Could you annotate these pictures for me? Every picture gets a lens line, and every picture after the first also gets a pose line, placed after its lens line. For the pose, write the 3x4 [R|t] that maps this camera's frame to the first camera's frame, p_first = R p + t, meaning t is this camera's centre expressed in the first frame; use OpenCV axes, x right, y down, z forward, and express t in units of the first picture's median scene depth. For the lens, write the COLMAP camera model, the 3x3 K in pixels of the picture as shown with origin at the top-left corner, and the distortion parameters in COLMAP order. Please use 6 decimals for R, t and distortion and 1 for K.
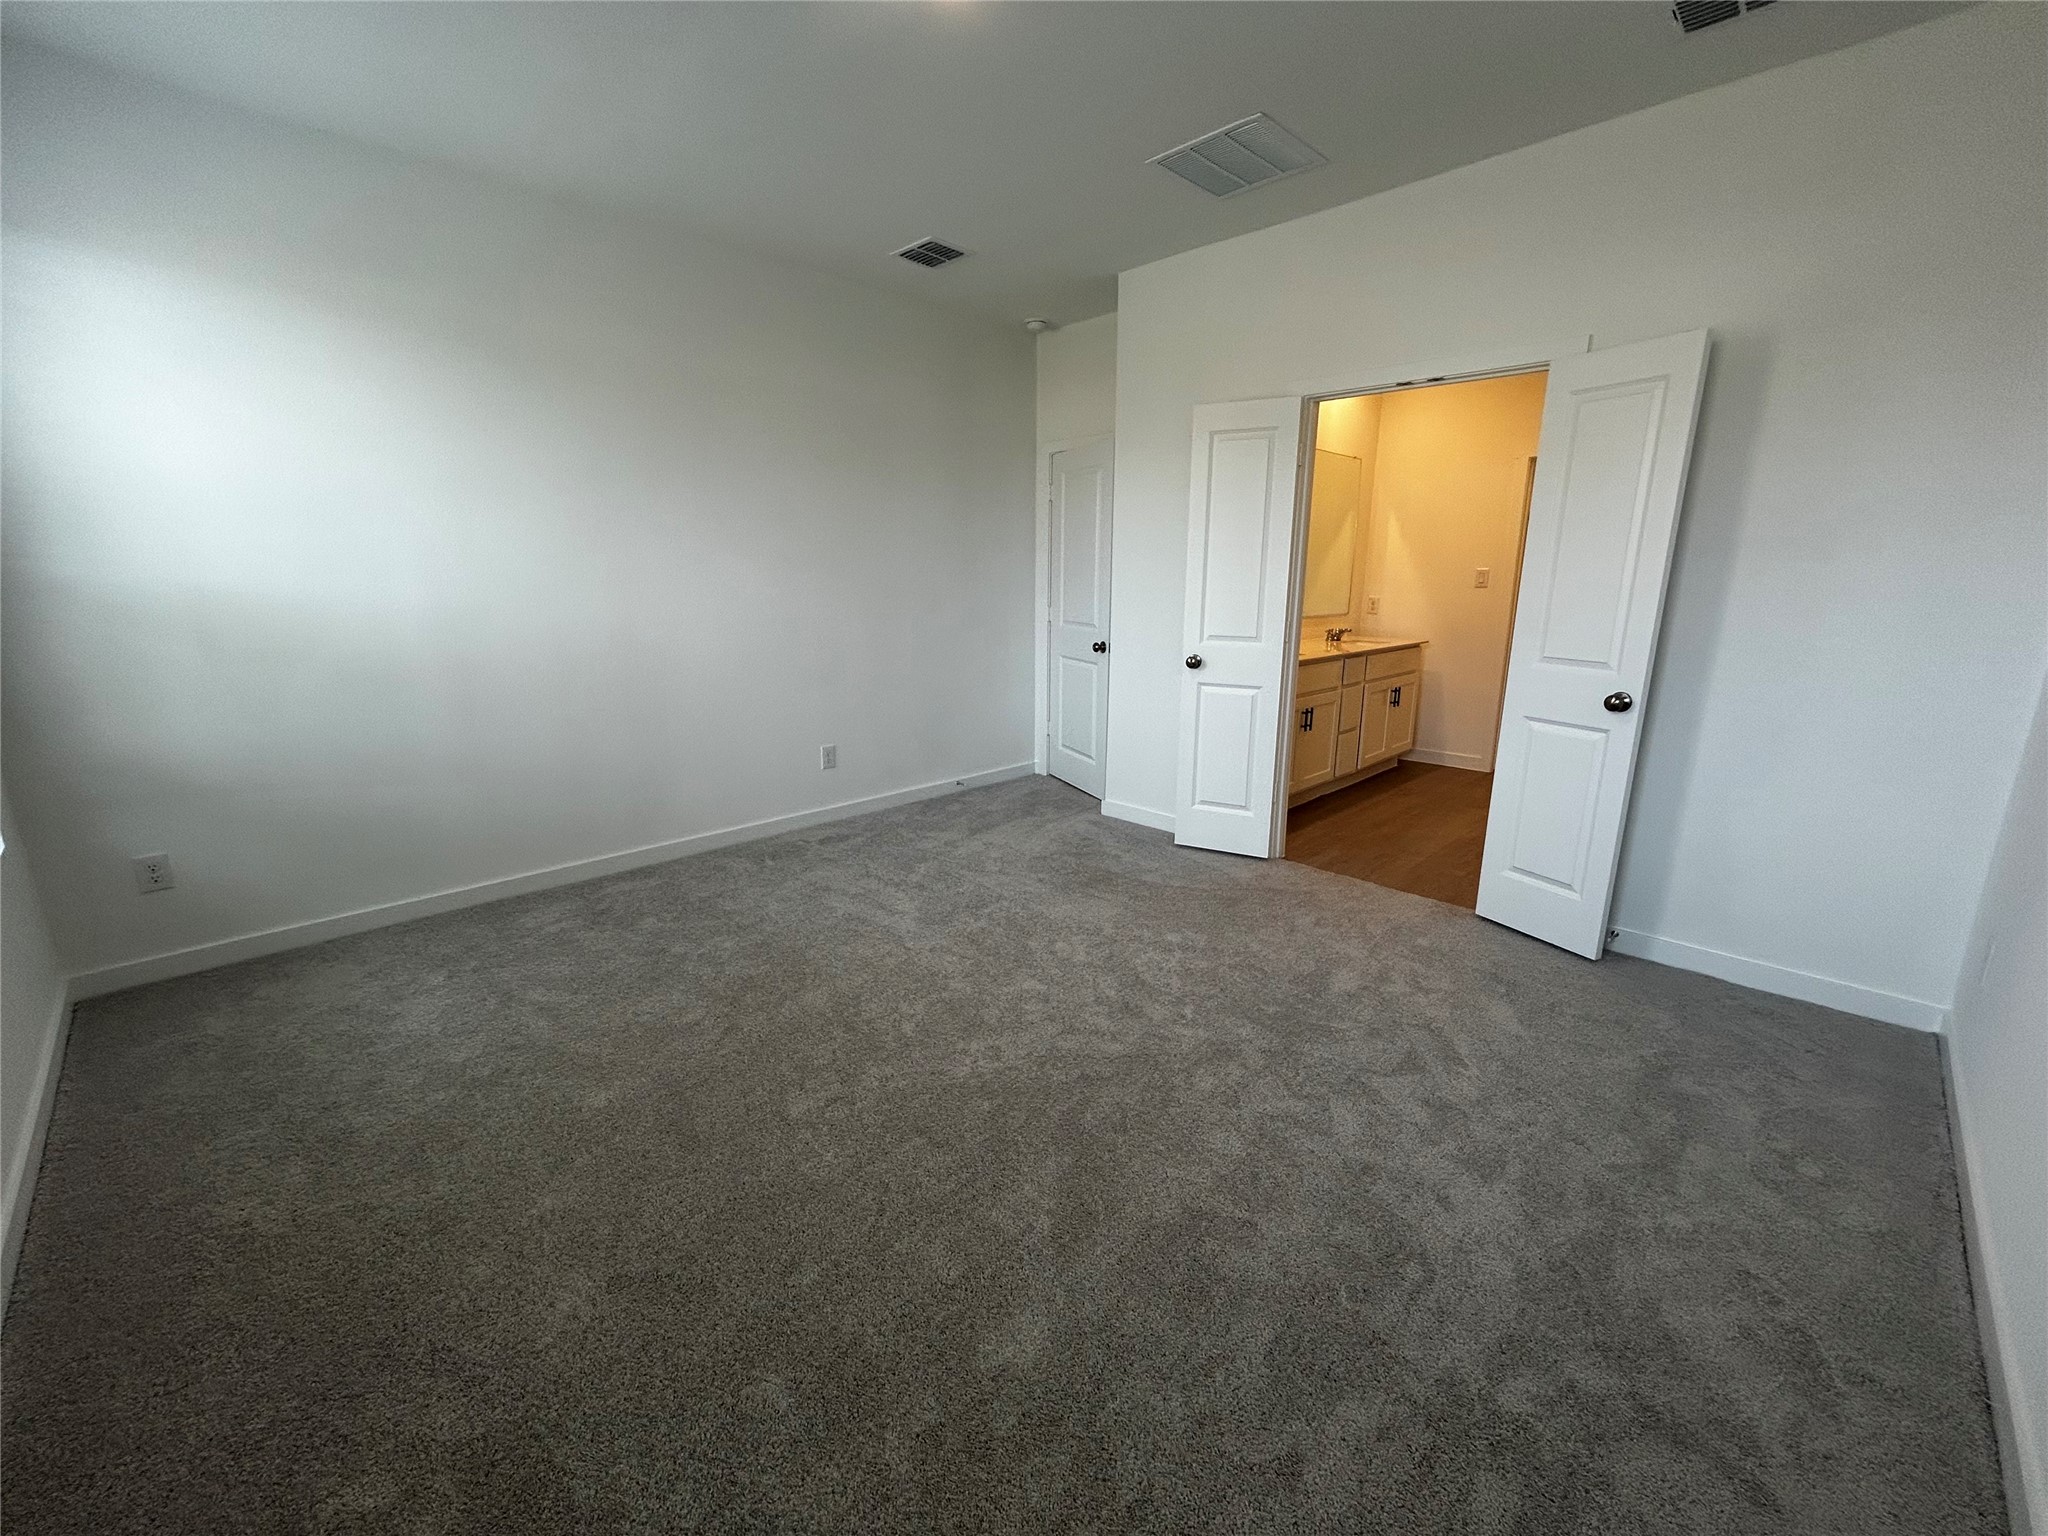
lens RADIAL K [[830.4, 0, 1026.5], [0, 830.4, 765.7], [0, 0, 1]] dist [-0.000511, -0.000322]
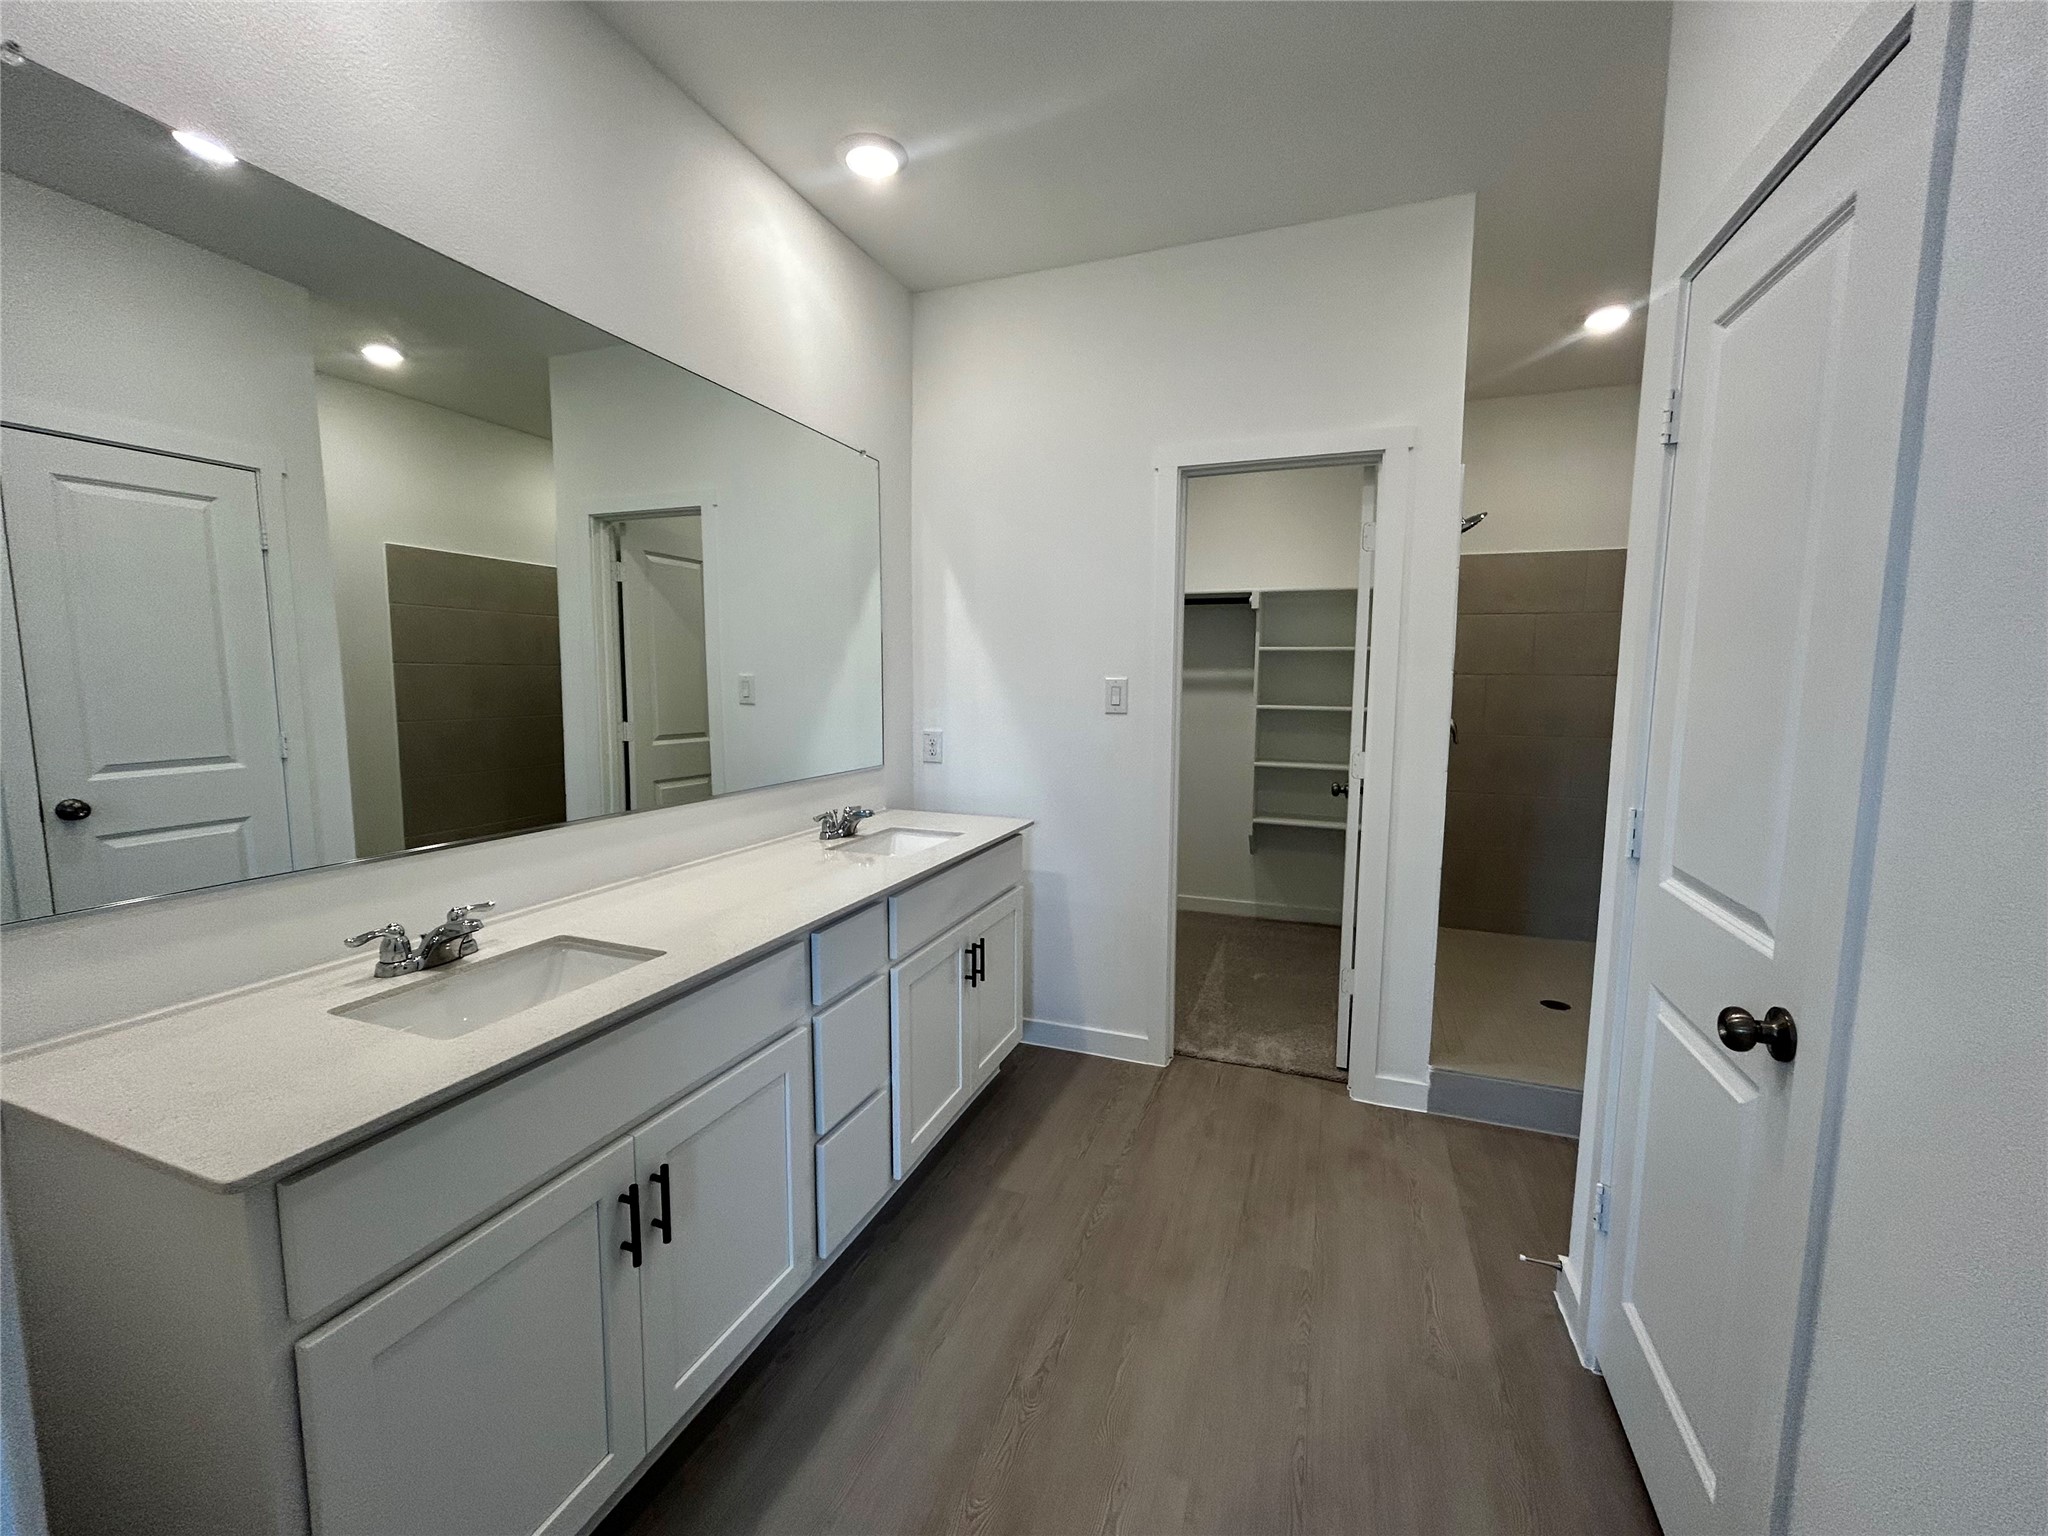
lens RADIAL K [[830.4, 0, 1026.5], [0, 830.4, 765.7], [0, 0, 1]] dist [-0.000511, -0.000322]
pose [[0.915614, -0.046072, 0.399410, 0.286118], [0.095063, 0.990053, -0.103722, -0.132575], [-0.390659, 0.132938, 0.910886, 0.550110]]
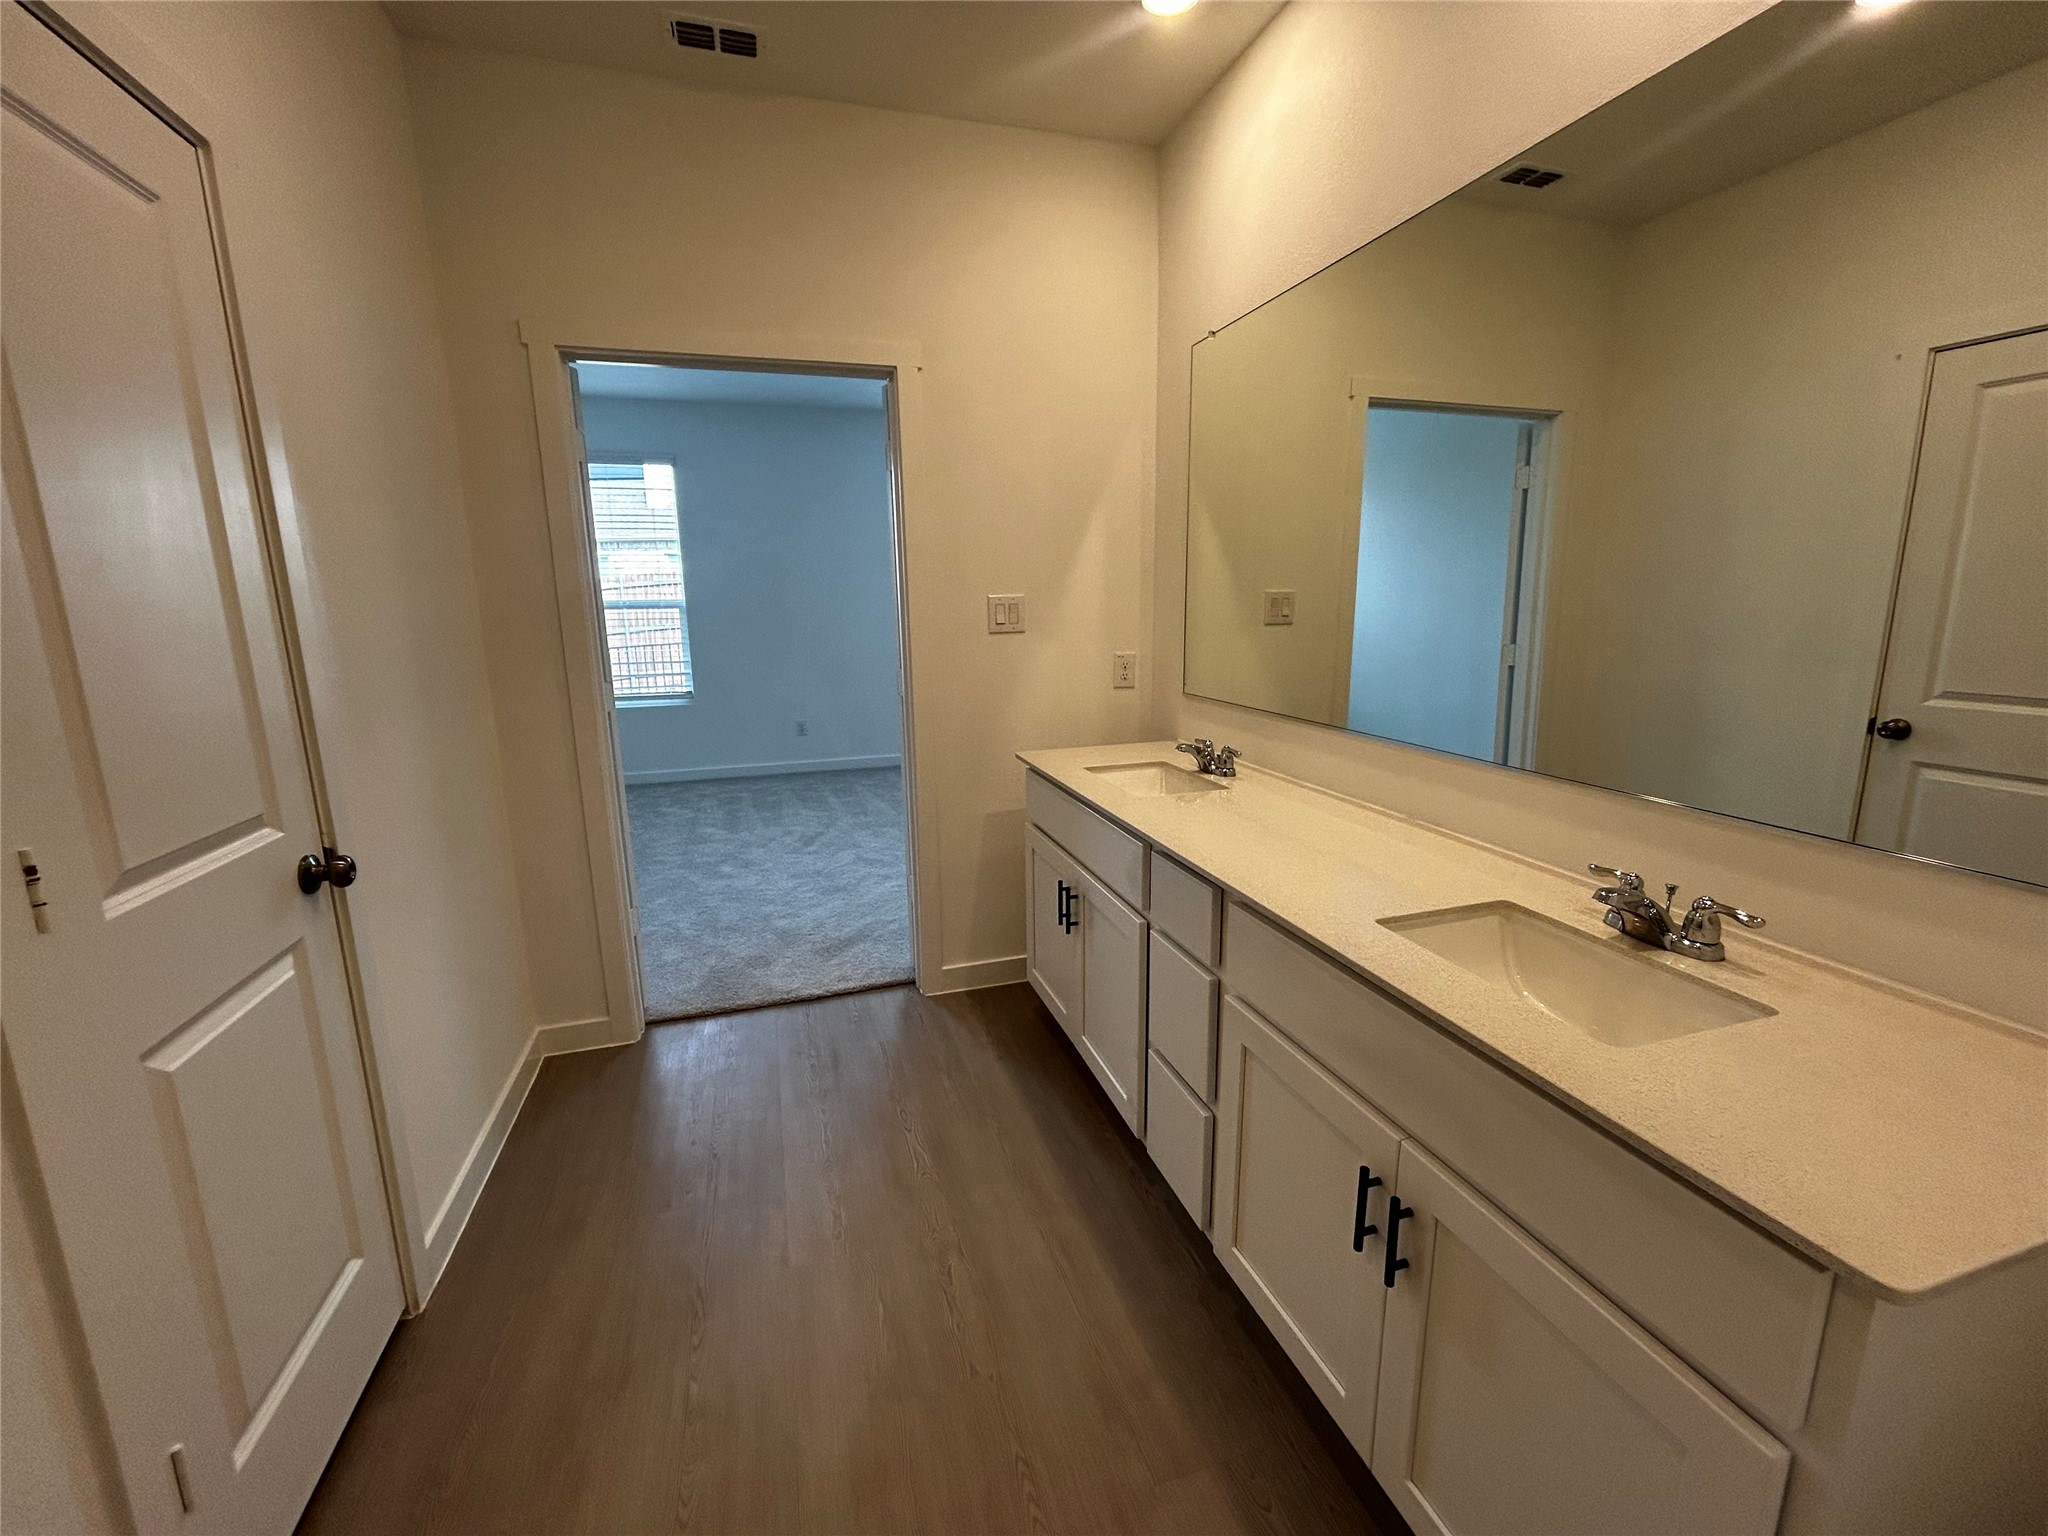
lens RADIAL K [[830.4, 0, 1026.5], [0, 830.4, 765.7], [0, 0, 1]] dist [-0.000511, -0.000322]
pose [[-0.468065, 0.169373, -0.867311, 0.621943], [-0.200695, 0.935440, 0.290988, -0.222391], [0.860602, 0.310267, -0.403854, 0.937190]]
